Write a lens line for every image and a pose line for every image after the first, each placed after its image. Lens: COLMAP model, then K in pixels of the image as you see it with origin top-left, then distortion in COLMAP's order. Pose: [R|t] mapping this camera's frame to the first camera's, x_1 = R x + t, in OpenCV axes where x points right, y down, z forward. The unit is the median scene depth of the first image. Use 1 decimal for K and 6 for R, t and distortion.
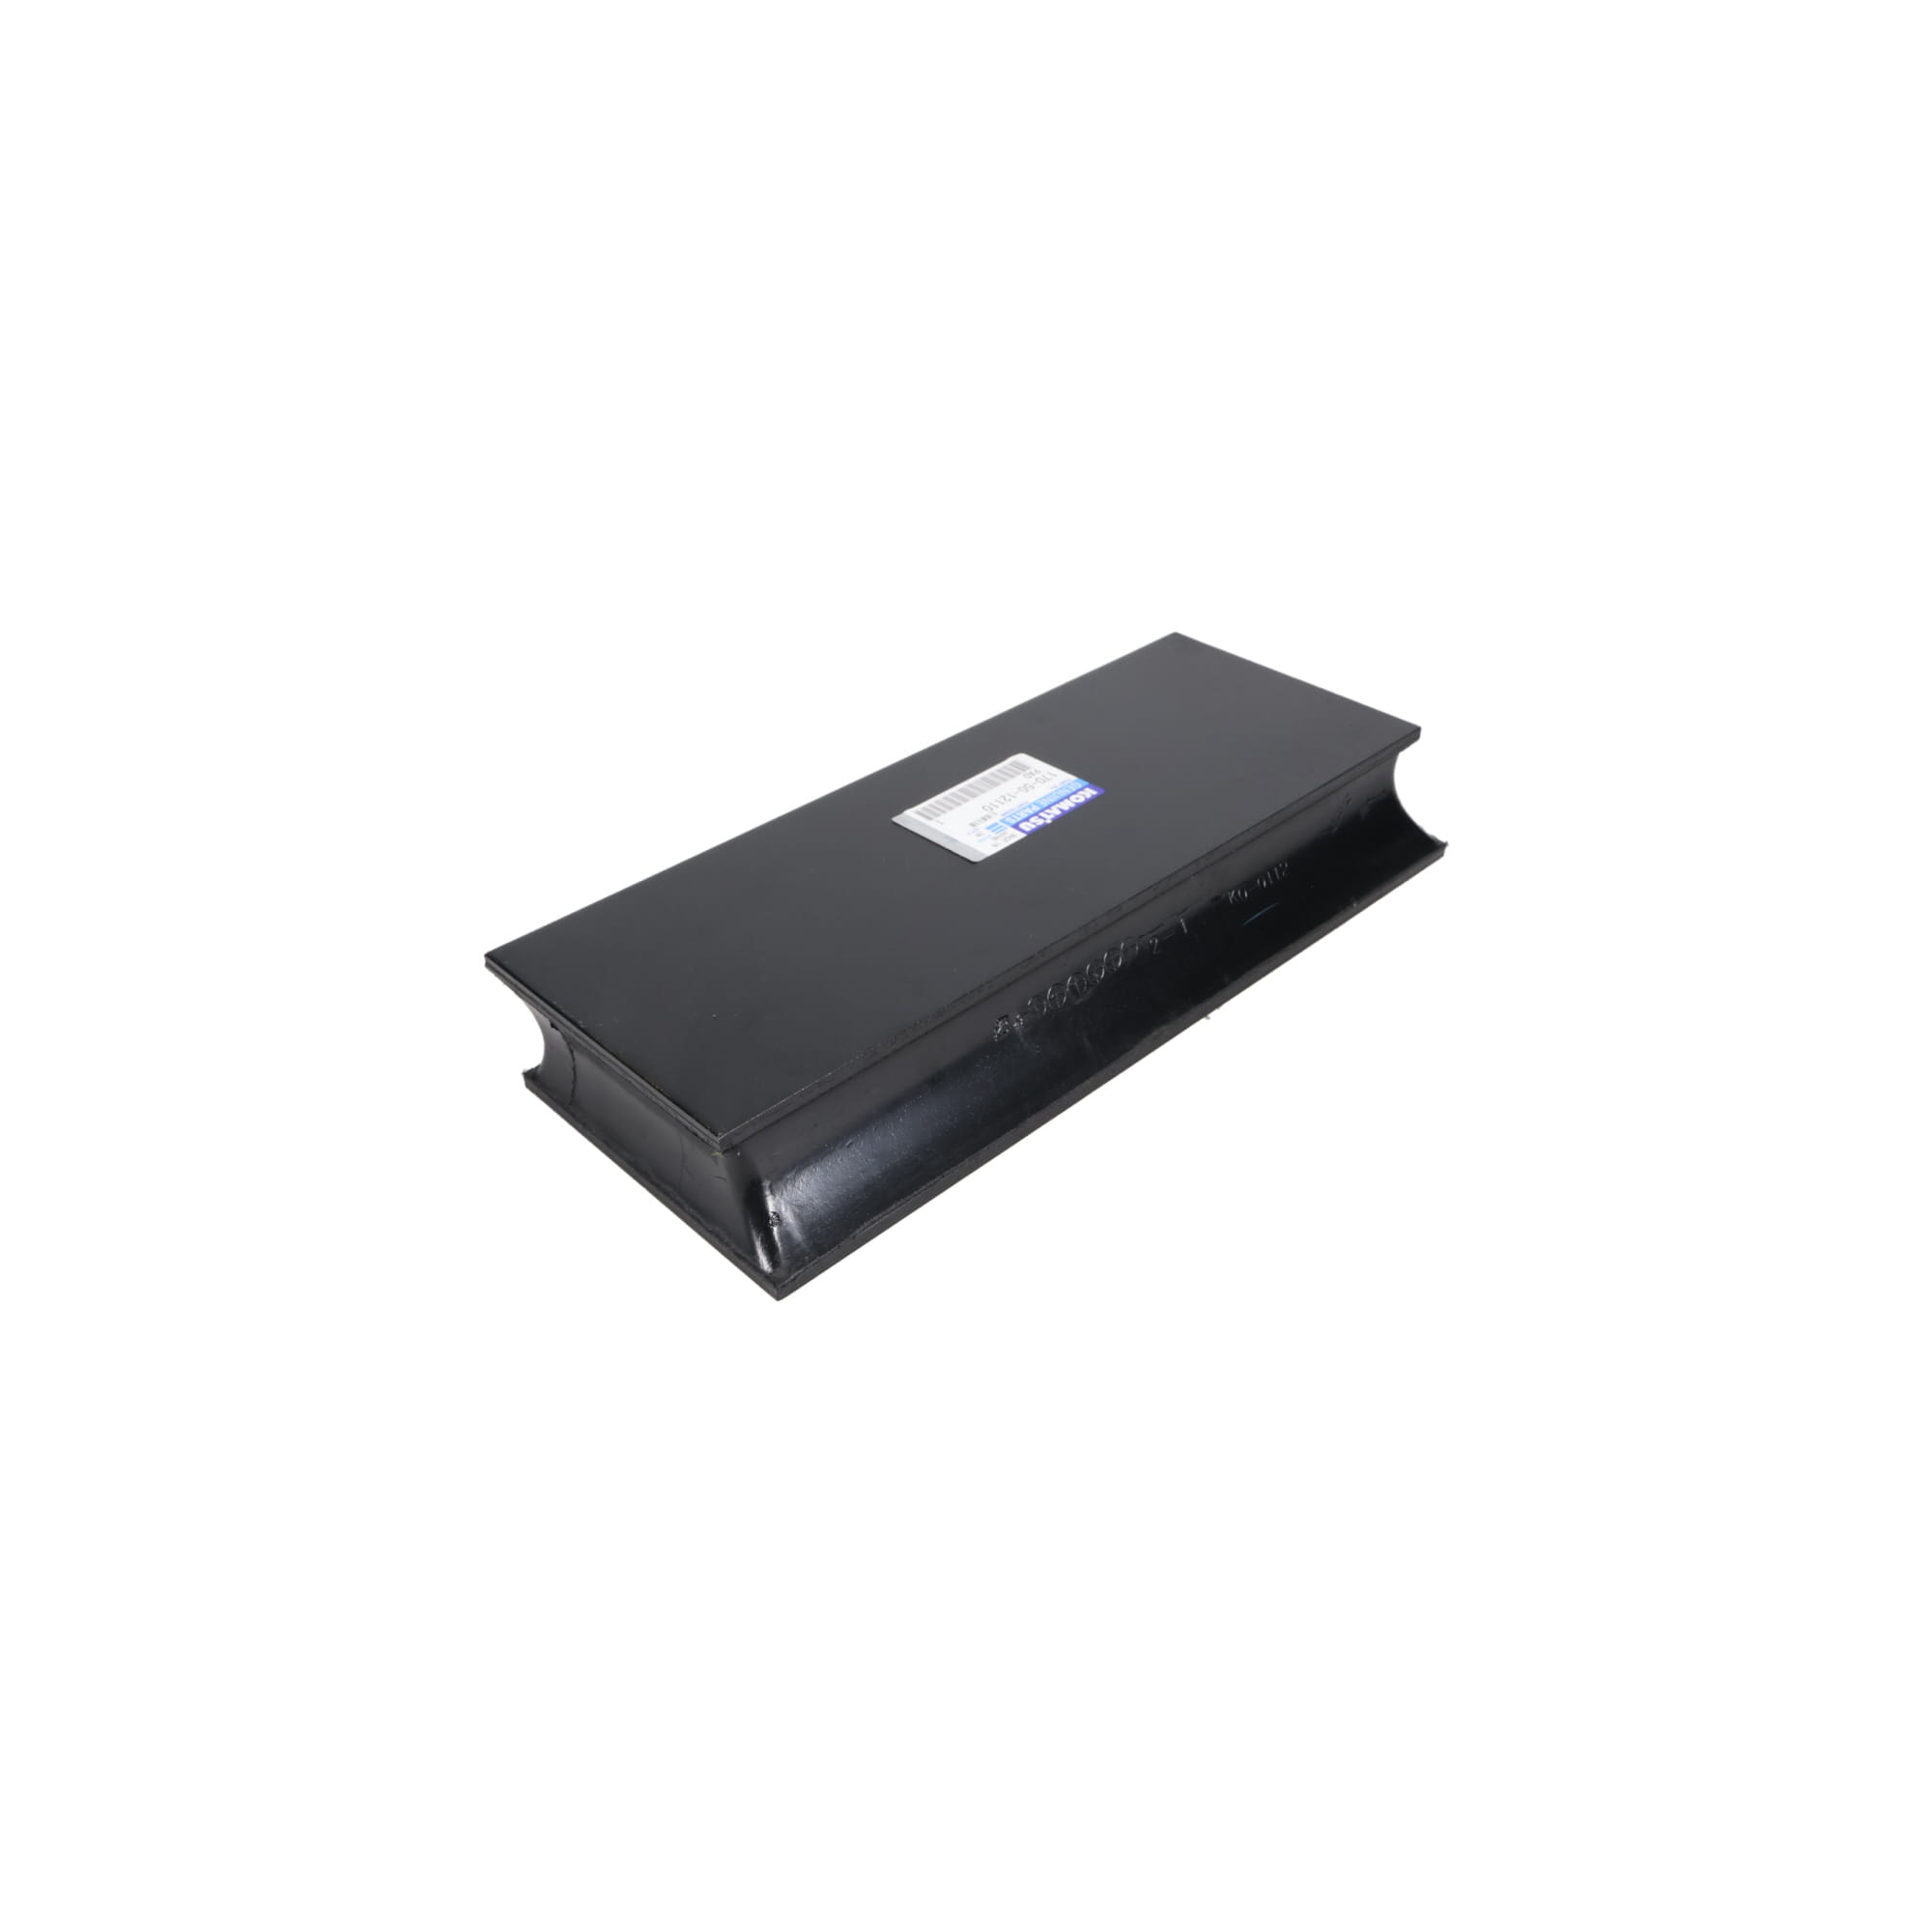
lens RADIAL K [[1698.3, 0, 941.7], [0, 1698.3, 966.8], [0, 0, 1]] dist [-0.003137, -0.000421]
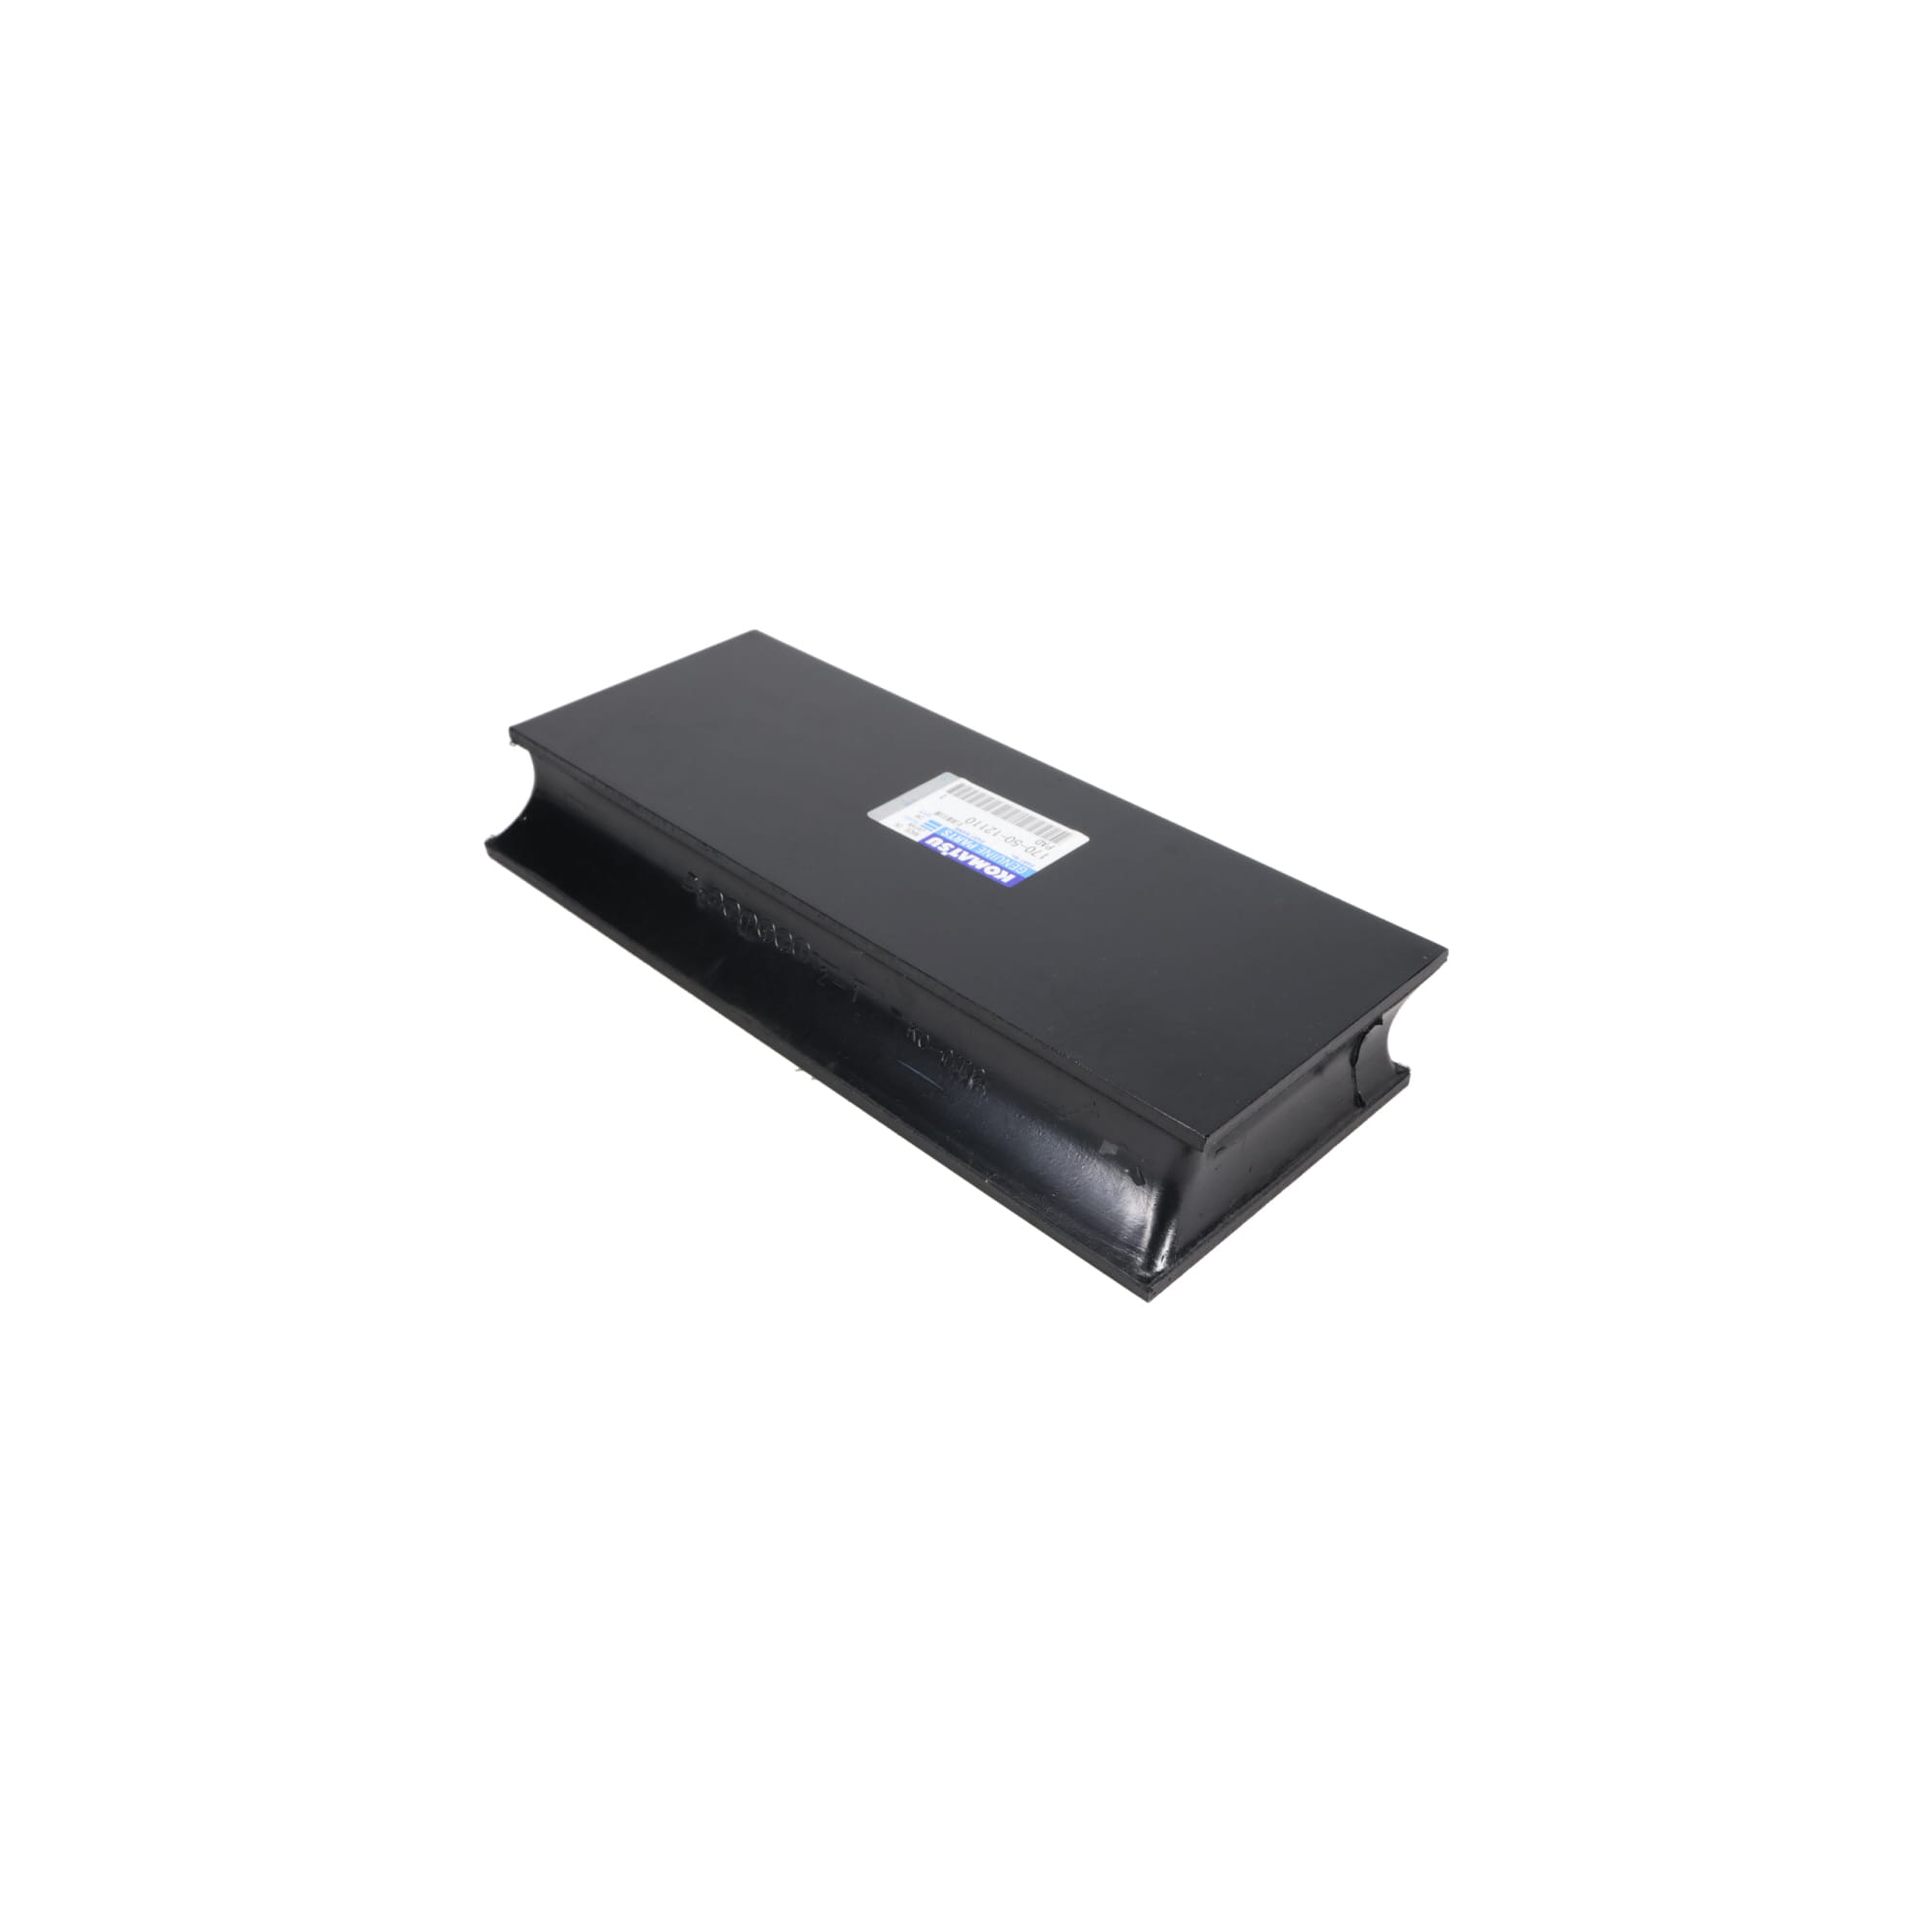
lens RADIAL K [[1698.3, 0, 941.7], [0, 1698.3, 966.8], [0, 0, 1]] dist [-0.003137, -0.000421]
pose [[0.029309, 0.601608, -0.798254, 0.866179], [-0.581646, 0.659734, 0.475856, -0.498221], [0.812914, 0.450354, 0.369259, 0.669513]]
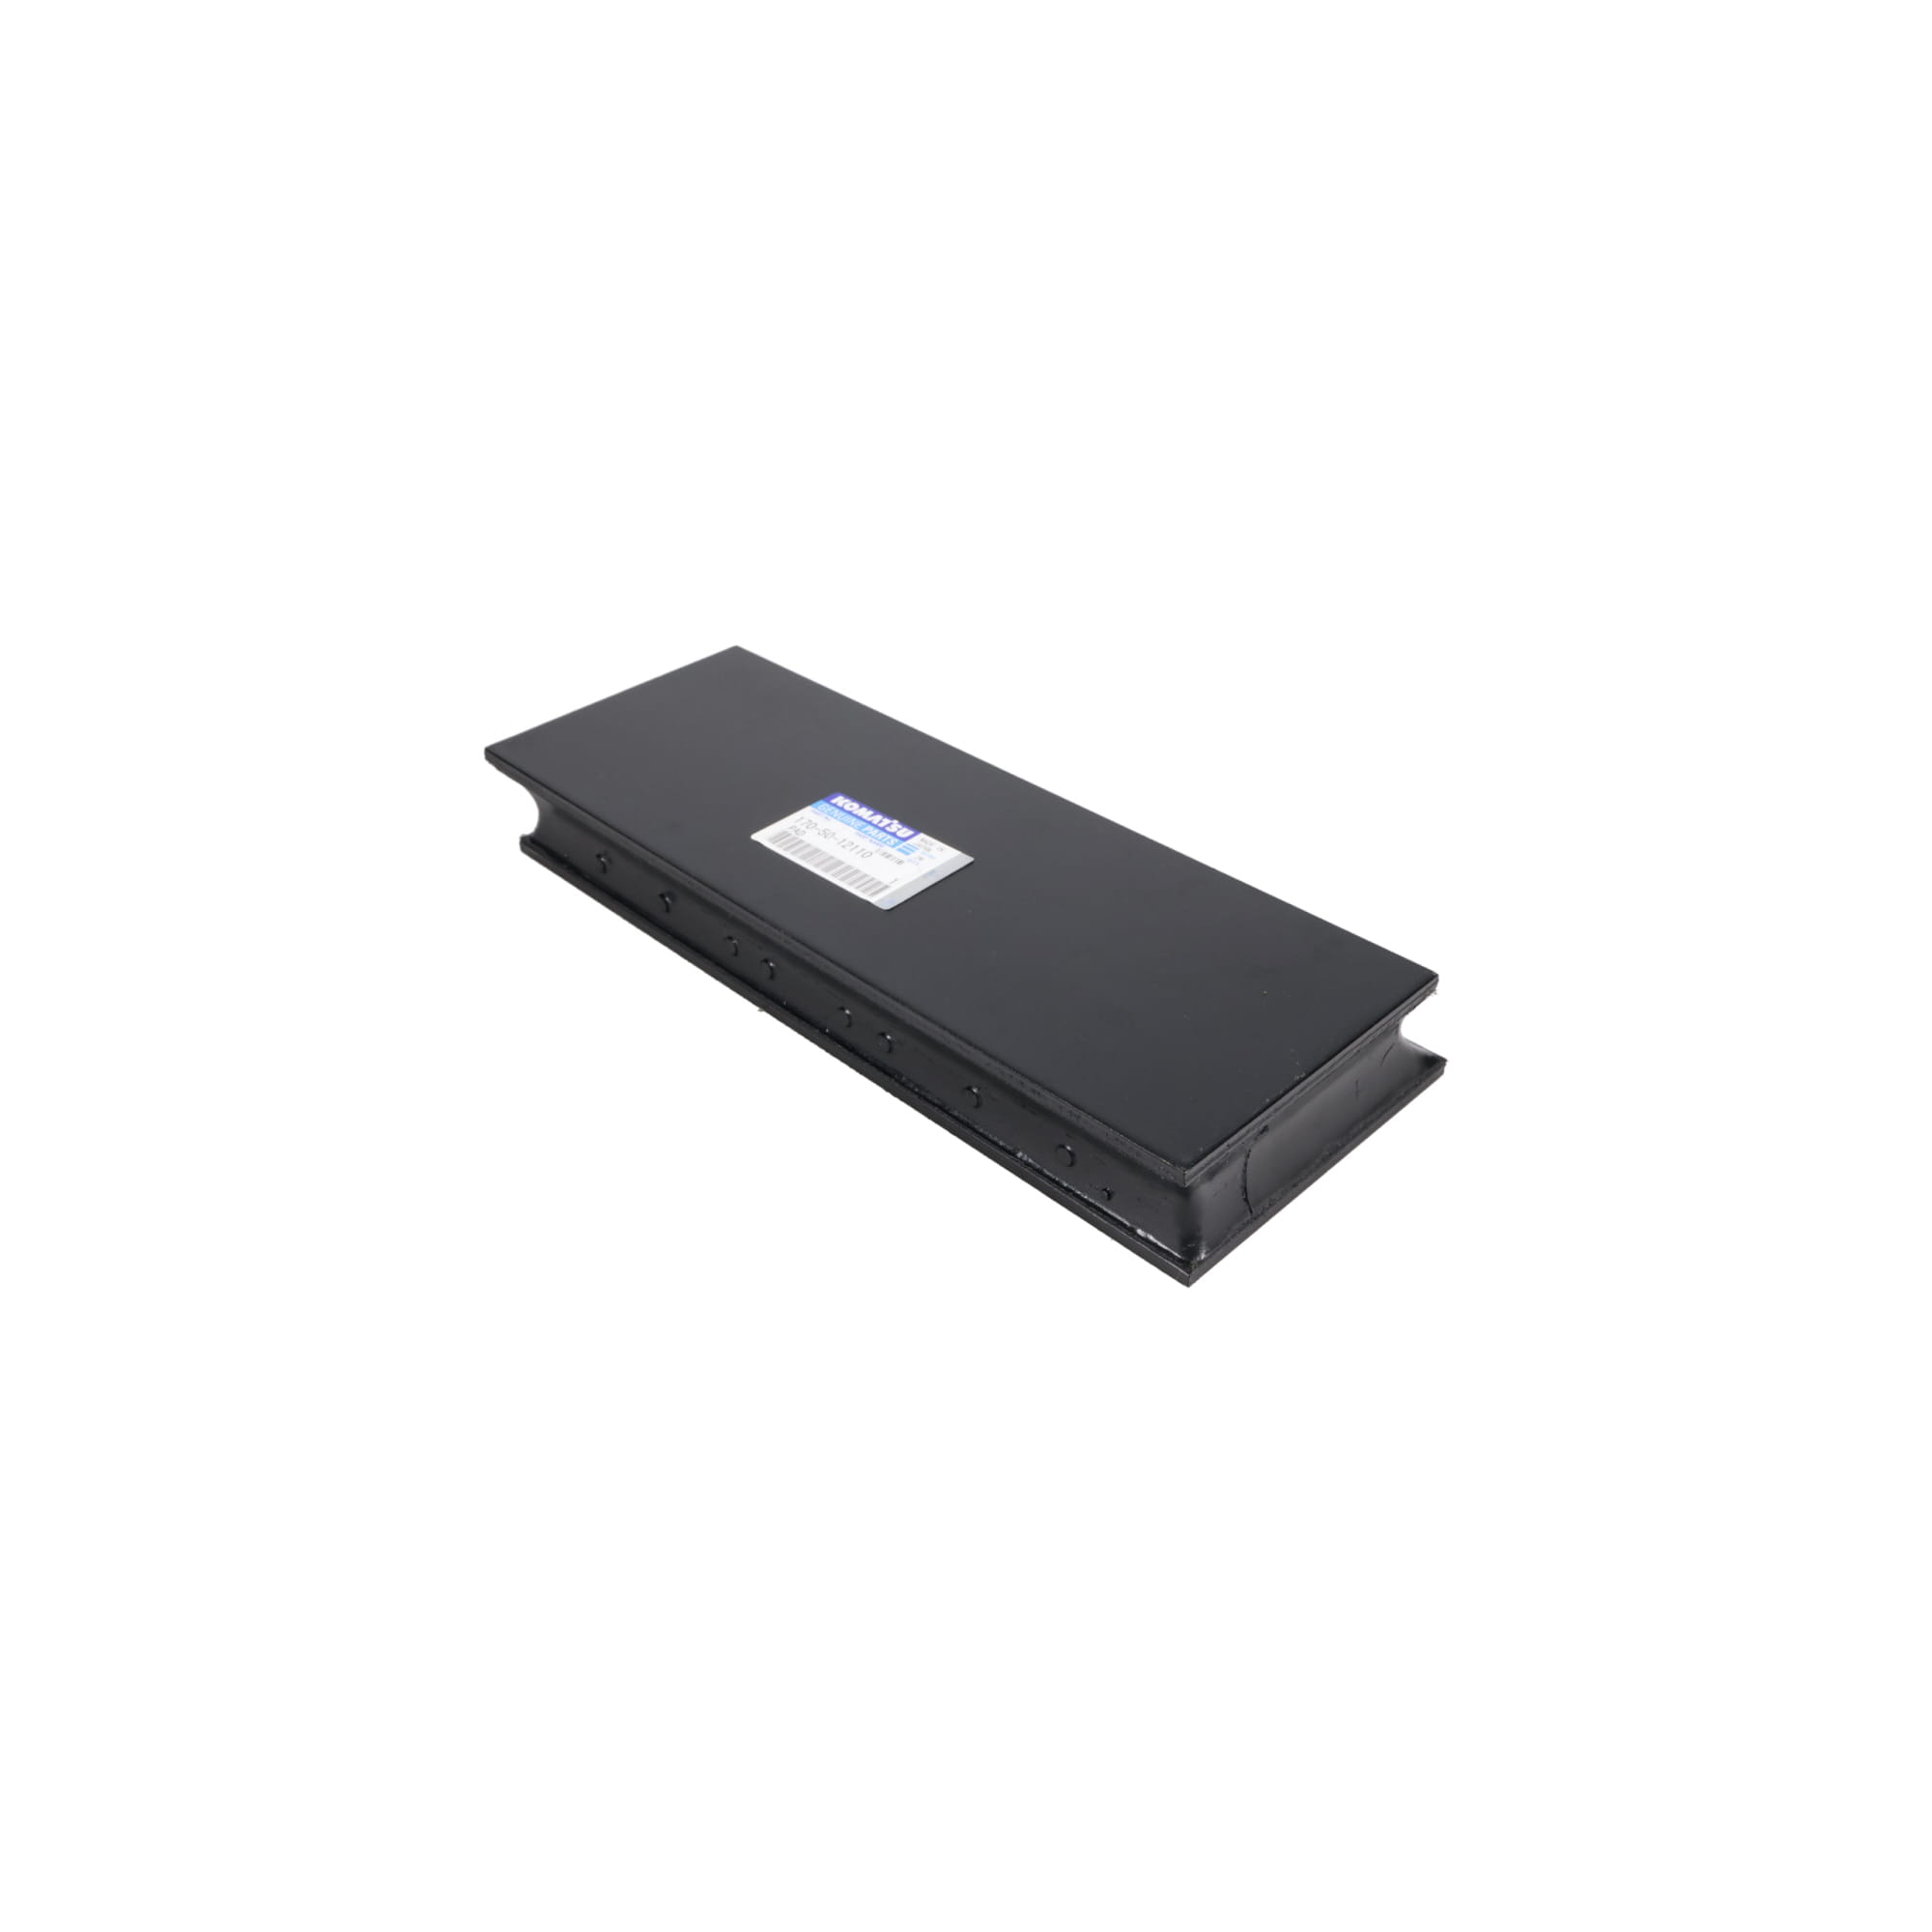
lens RADIAL K [[1698.3, 0, 941.7], [0, 1698.3, 966.8], [0, 0, 1]] dist [-0.003137, -0.000421]
pose [[-0.027898, -0.563977, 0.825319, -0.802751], [0.591323, 0.656375, 0.468519, -0.477657], [-0.805952, 0.501100, 0.315181, 0.704432]]
